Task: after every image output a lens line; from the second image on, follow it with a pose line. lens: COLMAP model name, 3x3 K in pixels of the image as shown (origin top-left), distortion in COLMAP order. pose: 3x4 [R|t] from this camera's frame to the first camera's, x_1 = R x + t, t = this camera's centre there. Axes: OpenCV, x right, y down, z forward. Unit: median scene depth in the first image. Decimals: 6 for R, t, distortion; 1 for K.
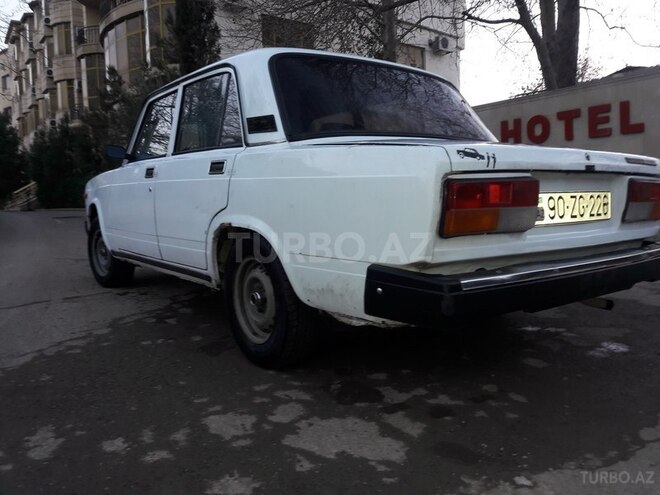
lens RADIAL K [[539.8, 0, 332.8], [0, 539.8, 229.5], [0, 0, 1]] dist [0.090618, -0.155003]
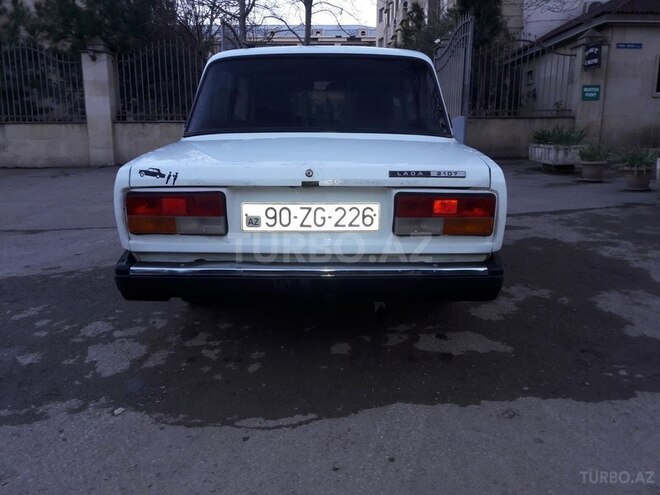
lens RADIAL K [[539.8, 0, 332.8], [0, 539.8, 229.5], [0, 0, 1]] dist [0.090618, -0.155003]
pose [[0.792491, 0.138780, -0.593884, 1.190351], [-0.051732, 0.985553, 0.161273, -0.204584], [0.607686, -0.097085, 0.788221, 0.190438]]
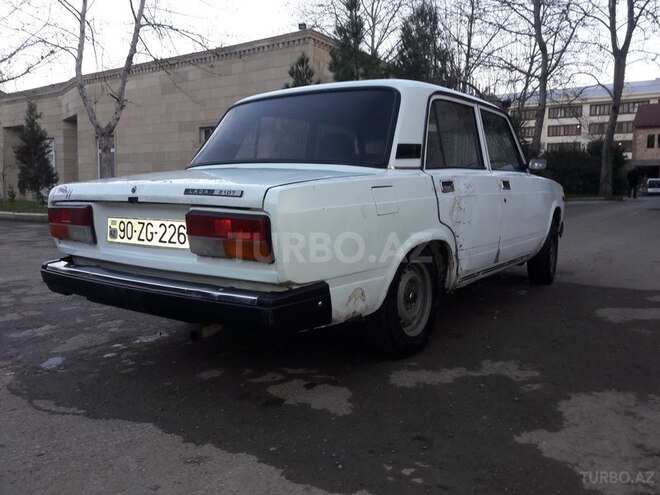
lens RADIAL K [[539.8, 0, 332.8], [0, 539.8, 229.5], [0, 0, 1]] dist [0.090618, -0.155003]
pose [[0.302717, 0.097181, -0.948113, 1.768601], [-0.068044, 0.994453, 0.080205, -0.177115], [0.950648, 0.040234, 0.307650, 1.088096]]
